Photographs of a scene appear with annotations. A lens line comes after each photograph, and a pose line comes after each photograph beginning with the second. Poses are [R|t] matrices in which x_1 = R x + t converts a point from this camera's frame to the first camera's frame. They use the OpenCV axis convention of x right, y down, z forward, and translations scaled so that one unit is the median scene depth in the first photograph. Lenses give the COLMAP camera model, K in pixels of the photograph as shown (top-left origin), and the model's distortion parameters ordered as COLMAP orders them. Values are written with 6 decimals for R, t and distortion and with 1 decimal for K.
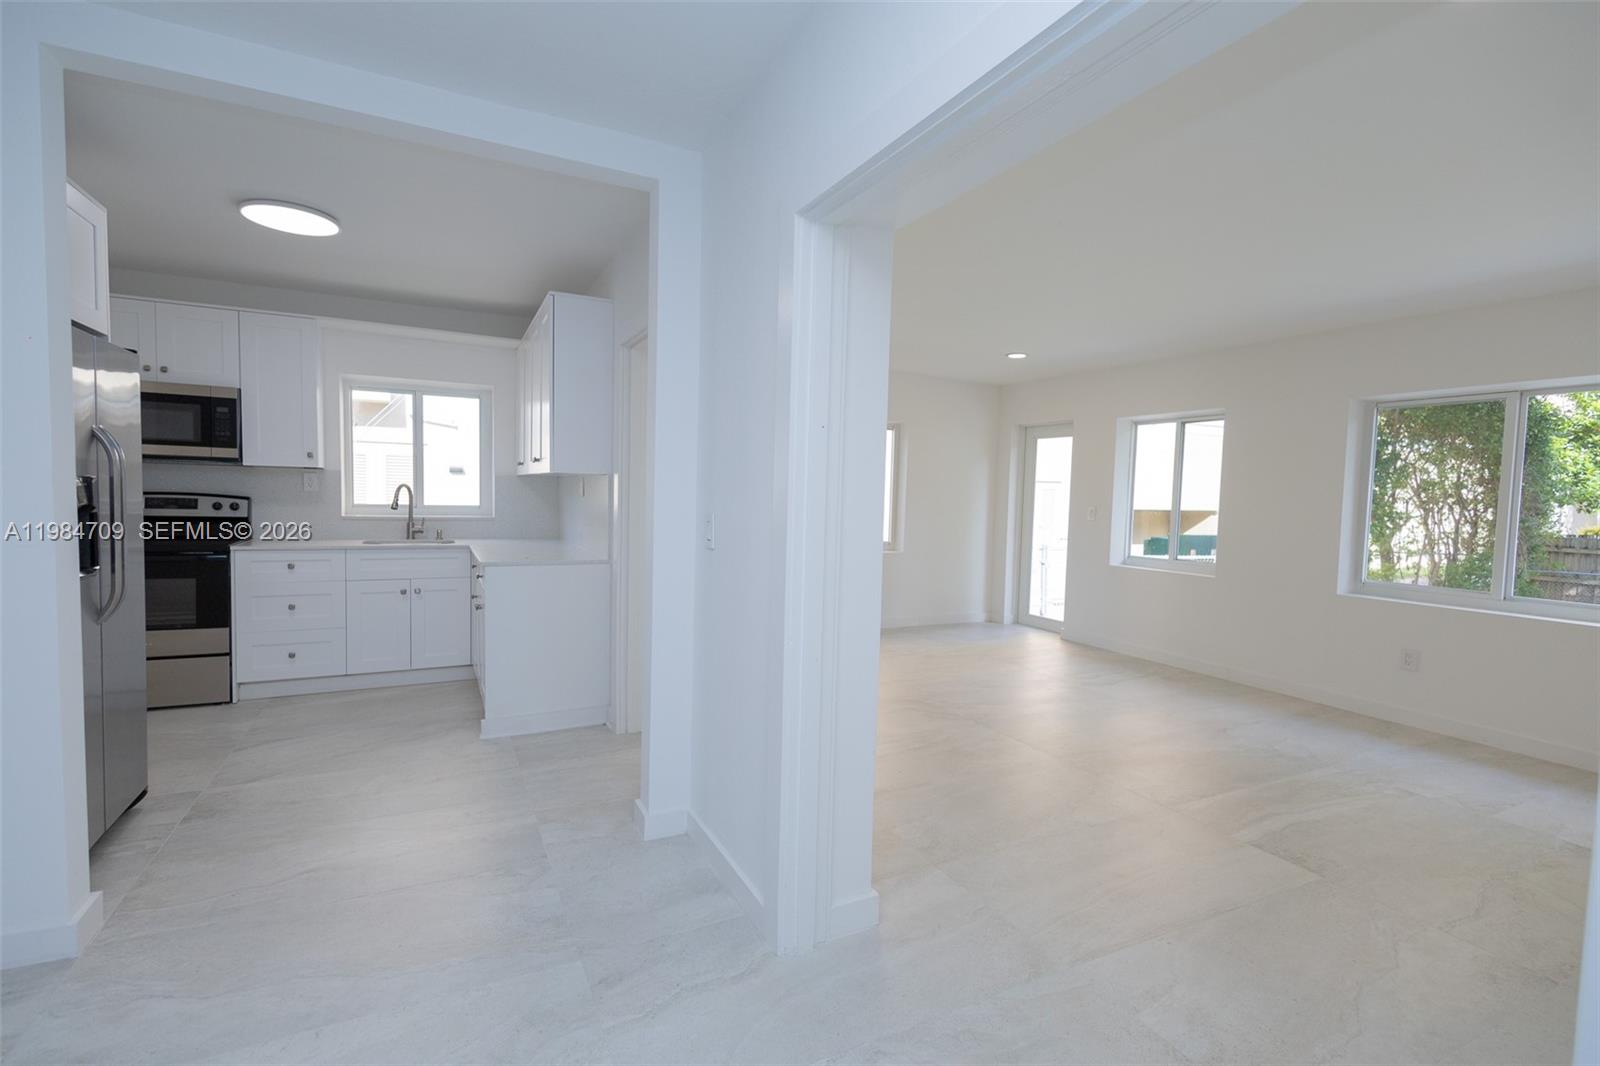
lens RADIAL K [[734.6, 0, 804.2], [0, 734.6, 532.3], [0, 0, 1]] dist [0.004150, 0.000654]
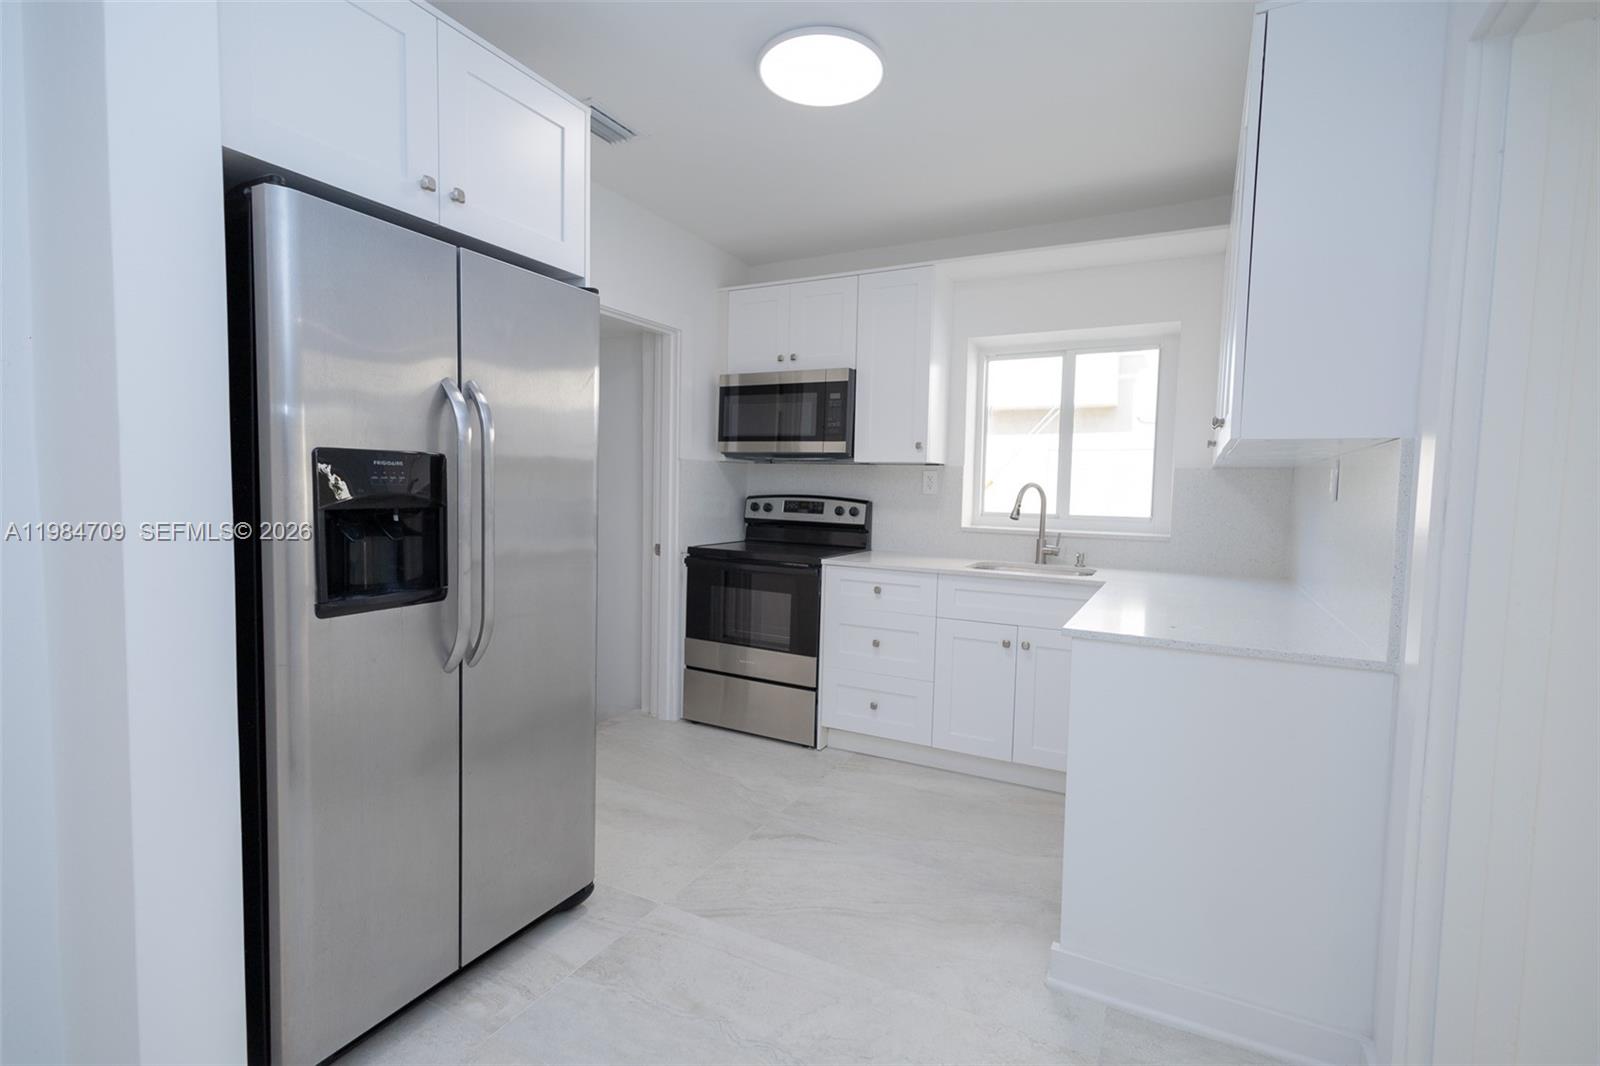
lens RADIAL K [[734.6, 0, 798.7], [0, 734.6, 536.2], [0, 0, 1]] dist [0.004150, 0.000654]
pose [[0.577666, 0.041505, -0.815217, -0.119115], [-0.053241, 0.998496, 0.013109, -0.014860], [0.814535, 0.035830, 0.579007, 0.467306]]
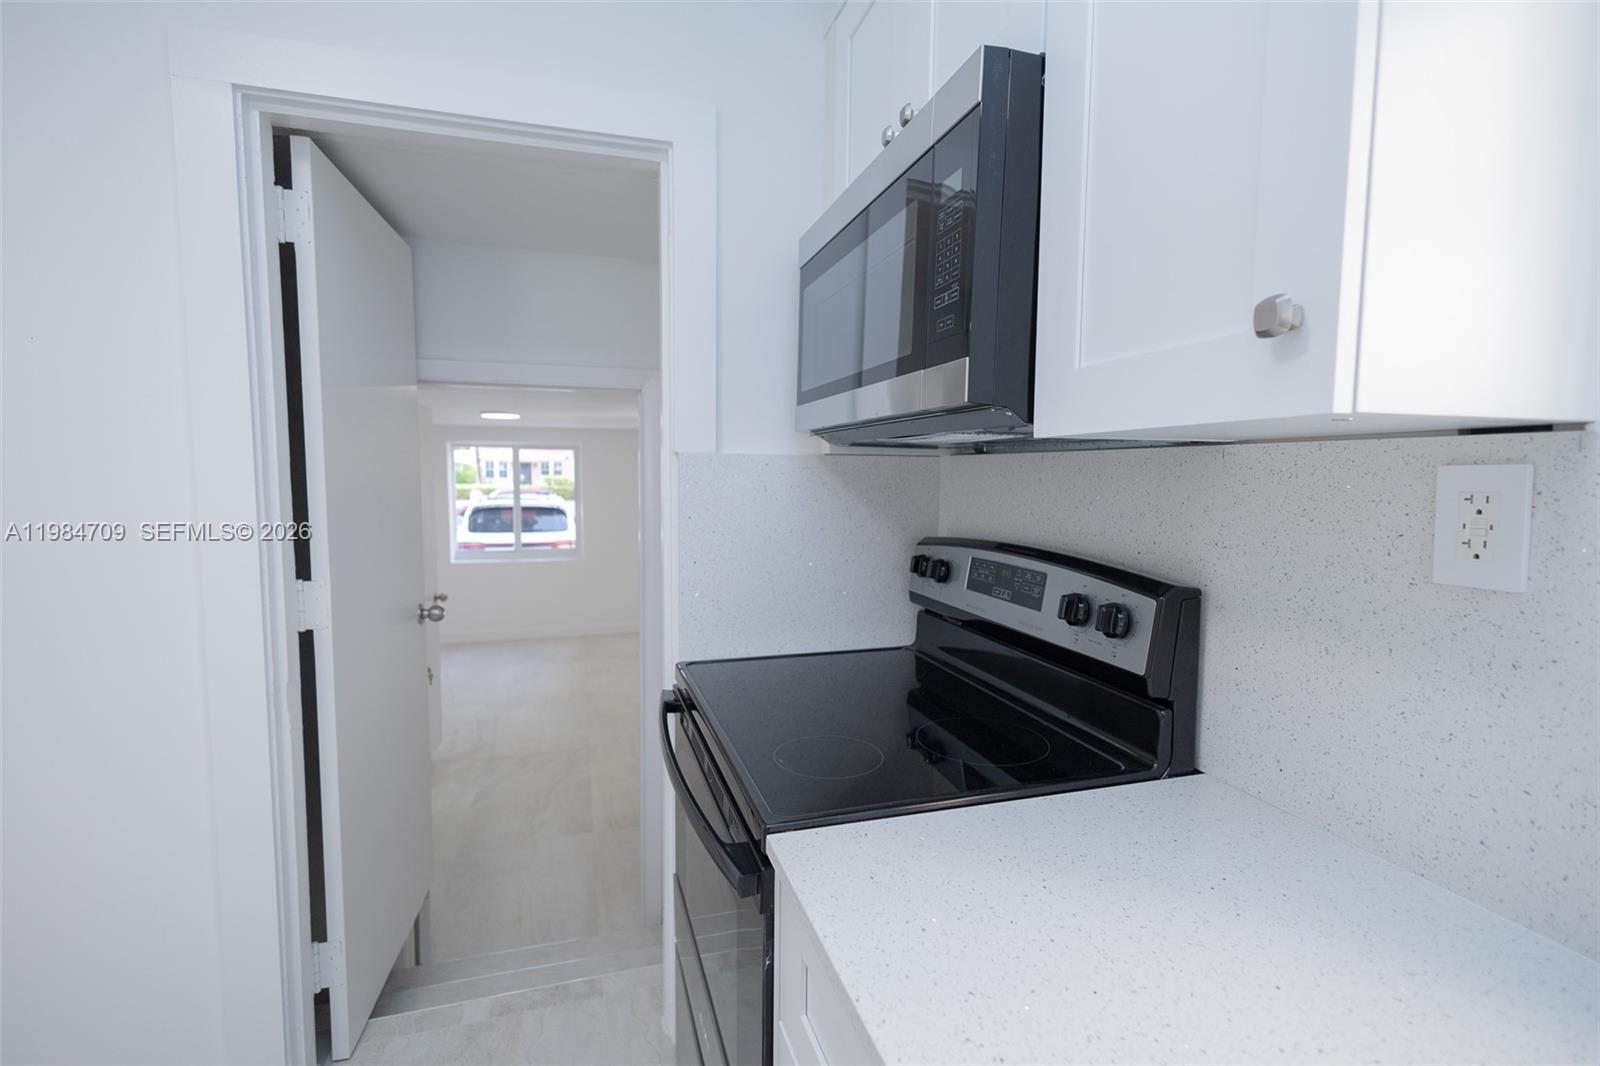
lens RADIAL K [[734.6, 0, 798.4], [0, 734.6, 528.4], [0, 0, 1]] dist [0.004150, 0.000654]
pose [[-0.169758, 0.049331, -0.984250, -0.541349], [-0.060039, 0.996373, 0.060294, -0.073813], [0.983655, 0.069329, -0.166181, 0.958809]]
